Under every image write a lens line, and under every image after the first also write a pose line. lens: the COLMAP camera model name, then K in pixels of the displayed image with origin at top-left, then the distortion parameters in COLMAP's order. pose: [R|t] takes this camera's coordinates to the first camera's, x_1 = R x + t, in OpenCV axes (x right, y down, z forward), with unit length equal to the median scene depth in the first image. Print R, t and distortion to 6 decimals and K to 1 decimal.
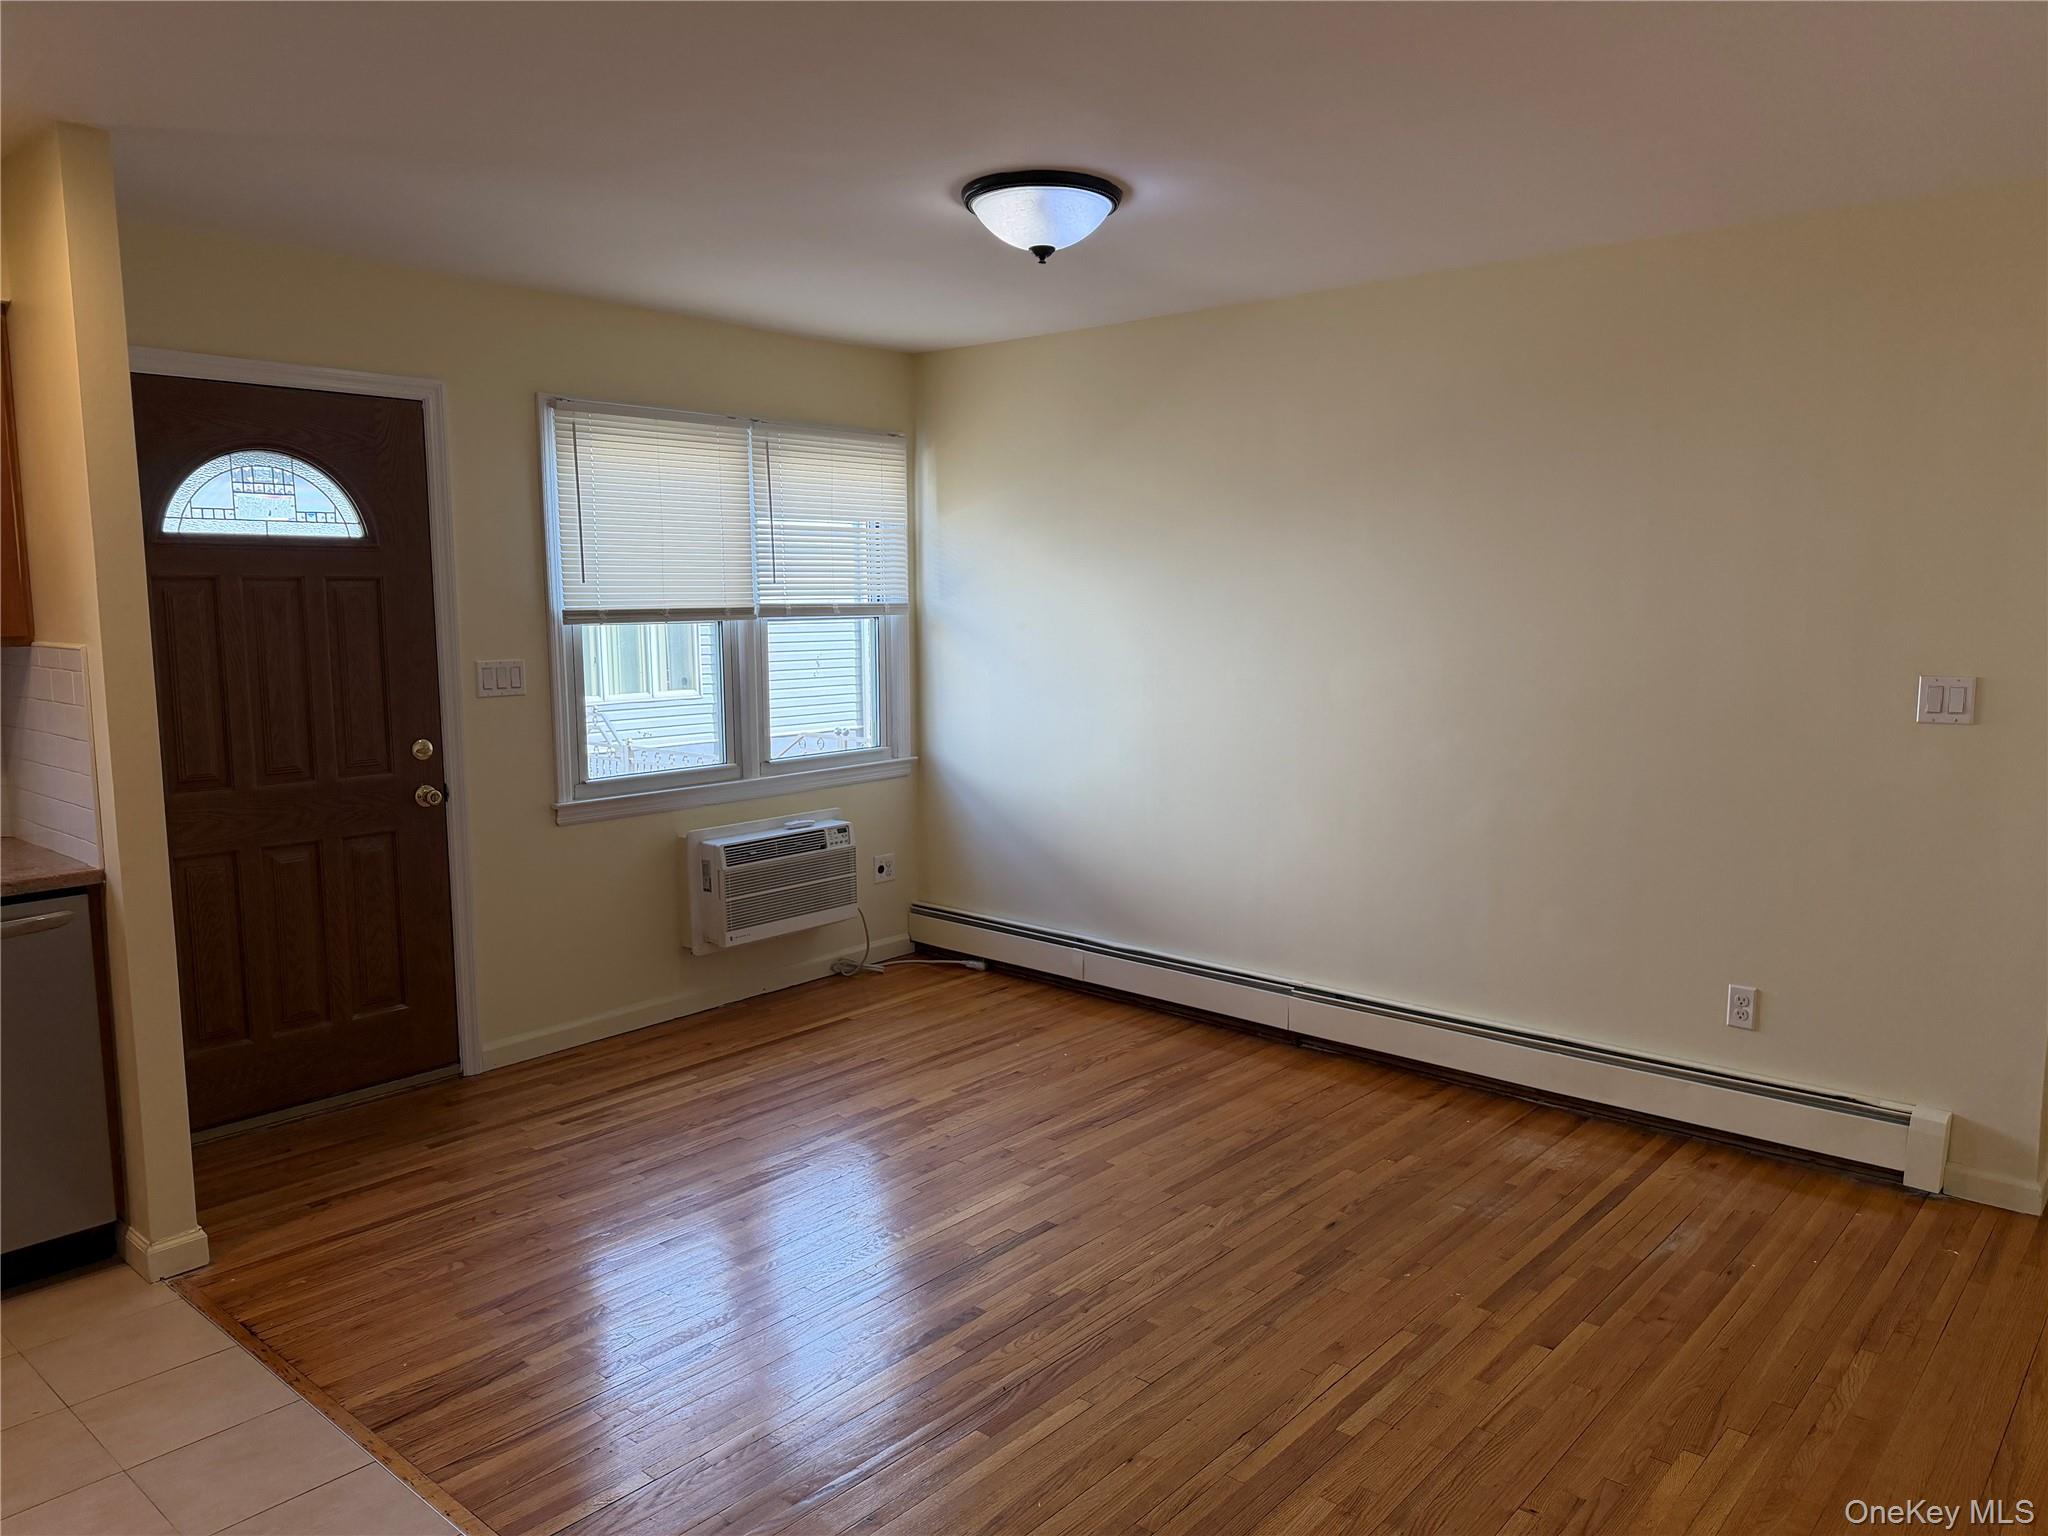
lens RADIAL K [[1453.2, 0, 1015.6], [0, 1453.2, 771.2], [0, 0, 1]] dist [0.000540, -0.000423]
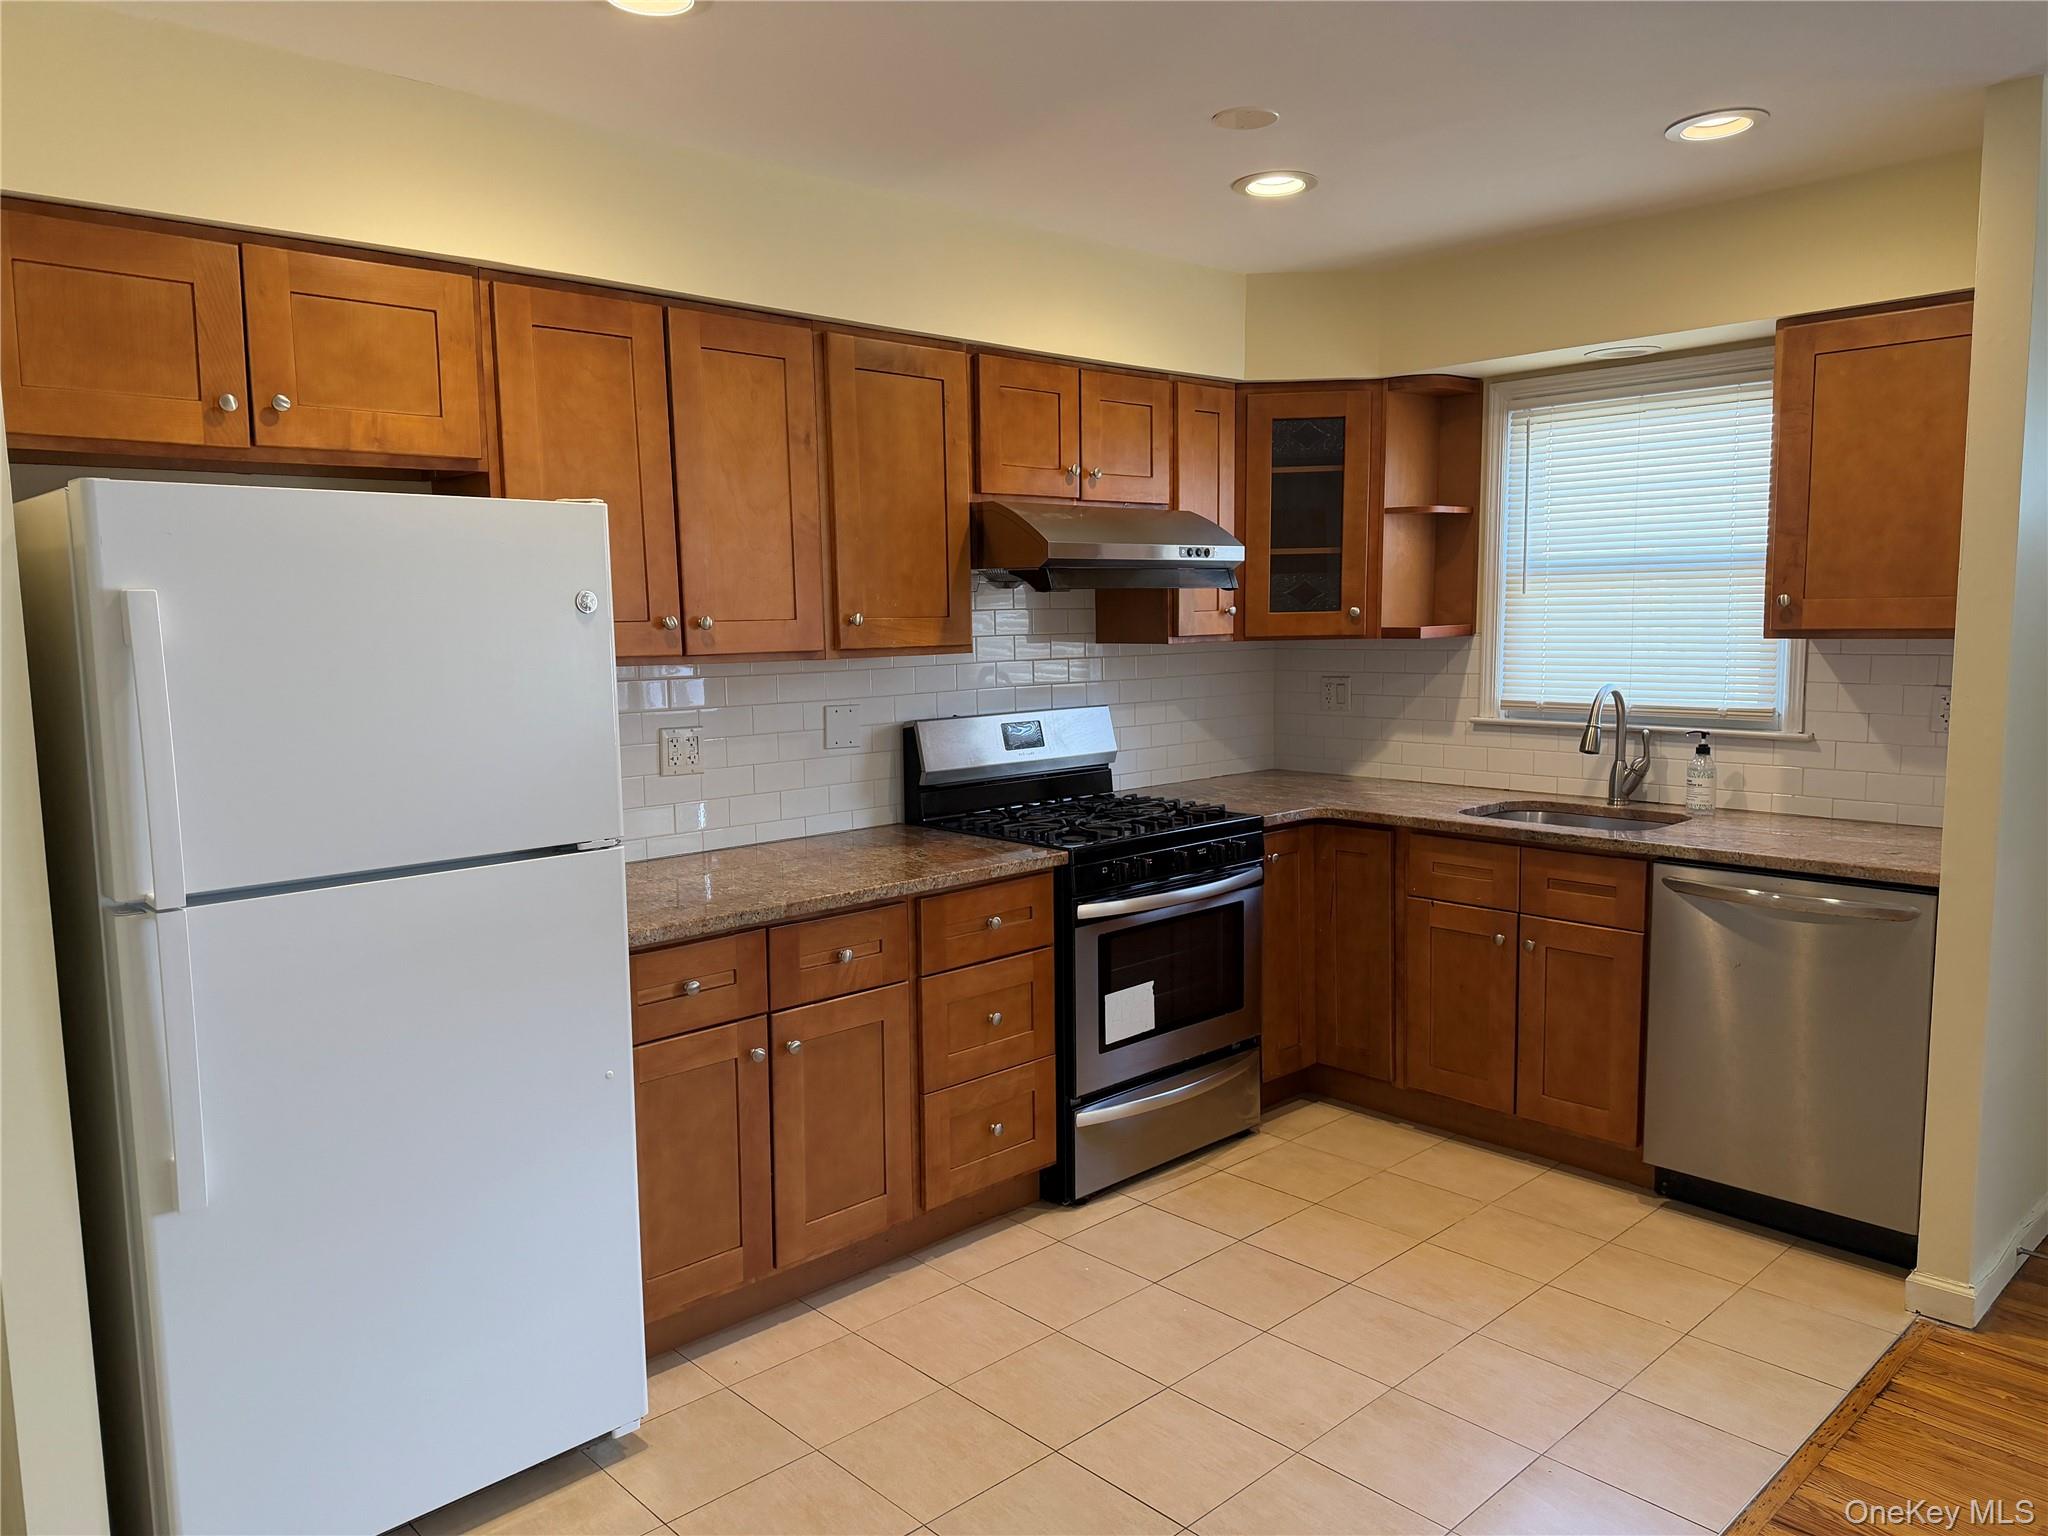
lens RADIAL K [[1453.2, 0, 1016.1], [0, 1453.2, 763.8], [0, 0, 1]] dist [0.000540, -0.000423]
pose [[-0.089351, 0.126930, -0.987879, 0.371726], [-0.108823, 0.984664, 0.136360, -0.070314], [0.990037, 0.119688, -0.074168, 0.467127]]
